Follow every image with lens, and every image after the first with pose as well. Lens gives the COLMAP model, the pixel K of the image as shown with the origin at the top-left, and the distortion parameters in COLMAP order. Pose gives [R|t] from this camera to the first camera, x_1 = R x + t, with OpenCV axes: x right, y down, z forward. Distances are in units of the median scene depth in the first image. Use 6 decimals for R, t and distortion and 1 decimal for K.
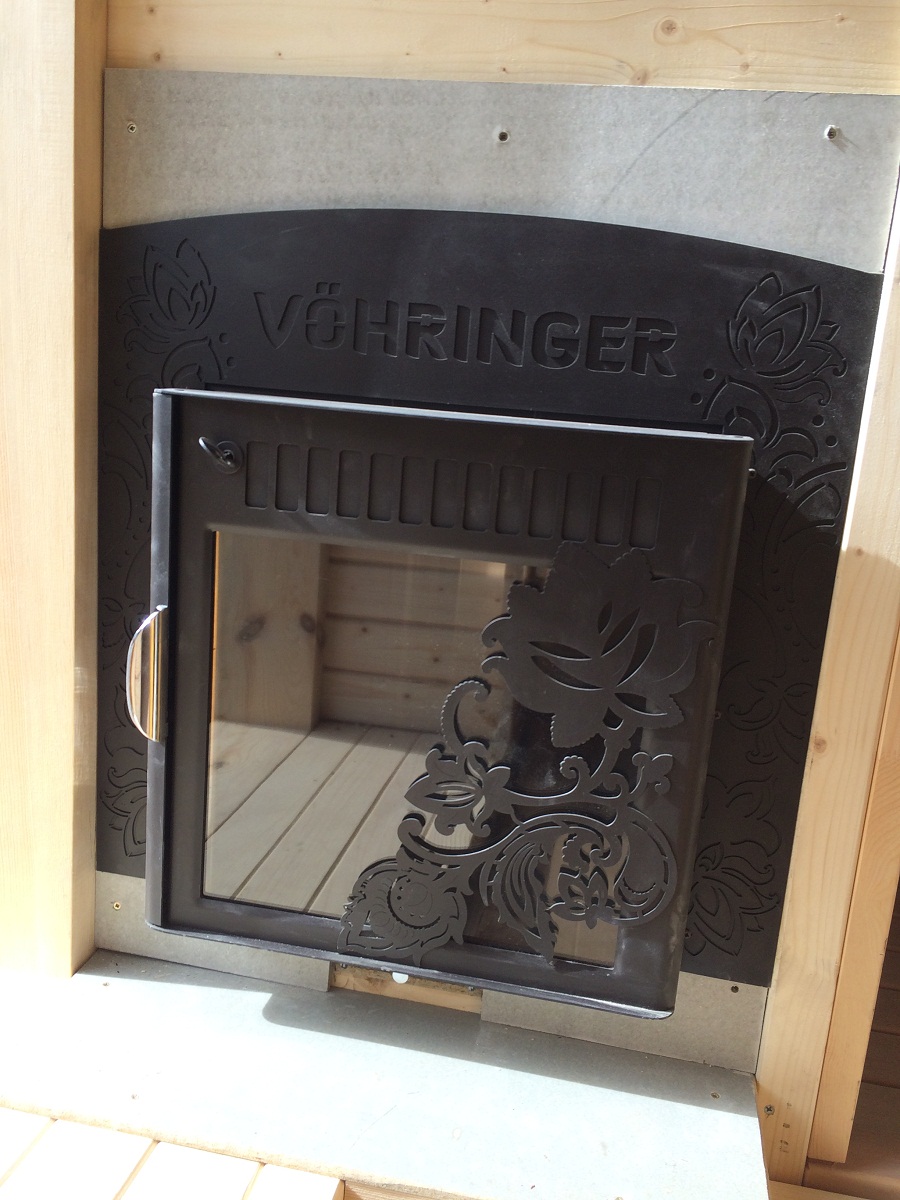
lens RADIAL K [[1035.9, 0, 449.5], [0, 1035.9, 597.7], [0, 0, 1]] dist [0.045493, -0.067619]
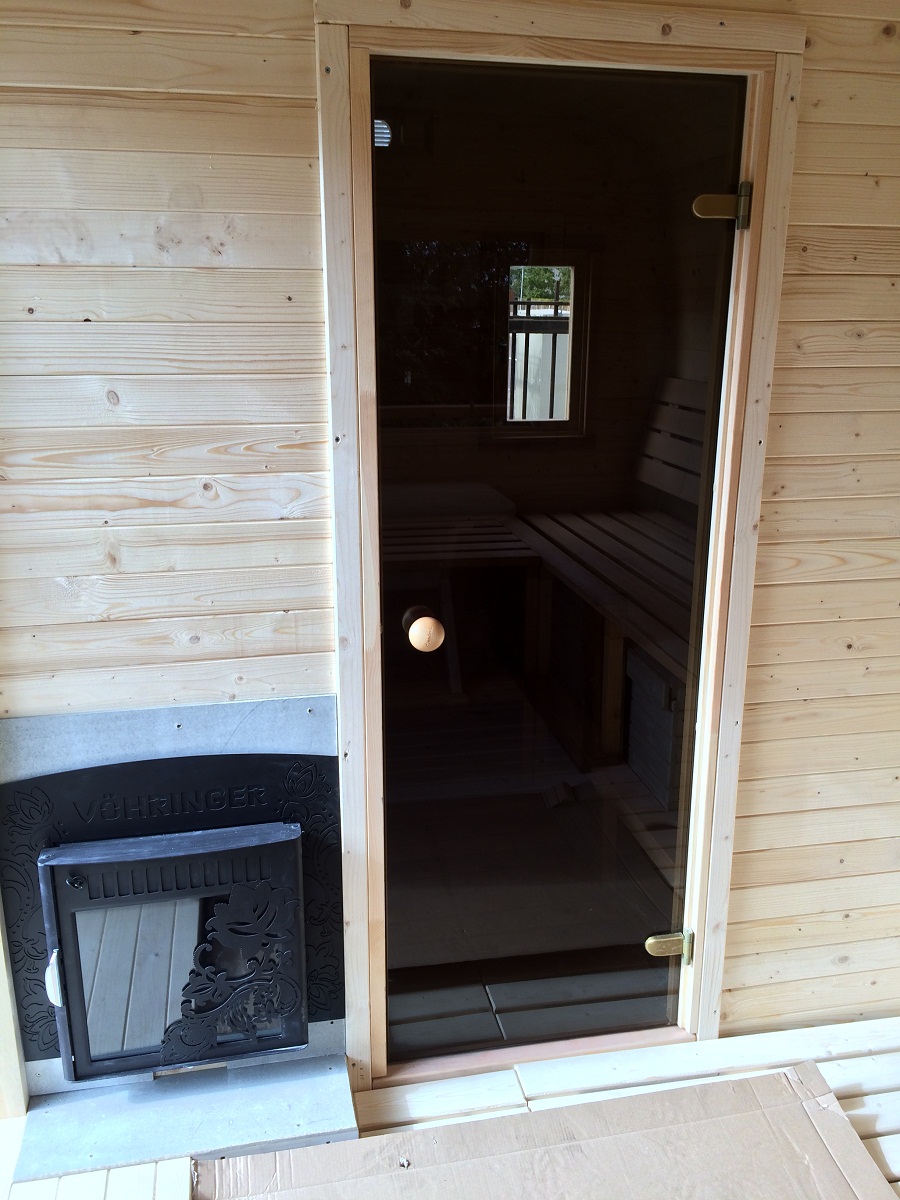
lens RADIAL K [[1035.9, 0, 450.8], [0, 1035.9, 601.8], [0, 0, 1]] dist [0.045493, -0.067619]
pose [[0.916665, -0.181259, 0.356188, -0.165083], [0.150959, 0.982248, 0.111354, -0.851370], [-0.370049, -0.048305, 0.927756, -1.359739]]
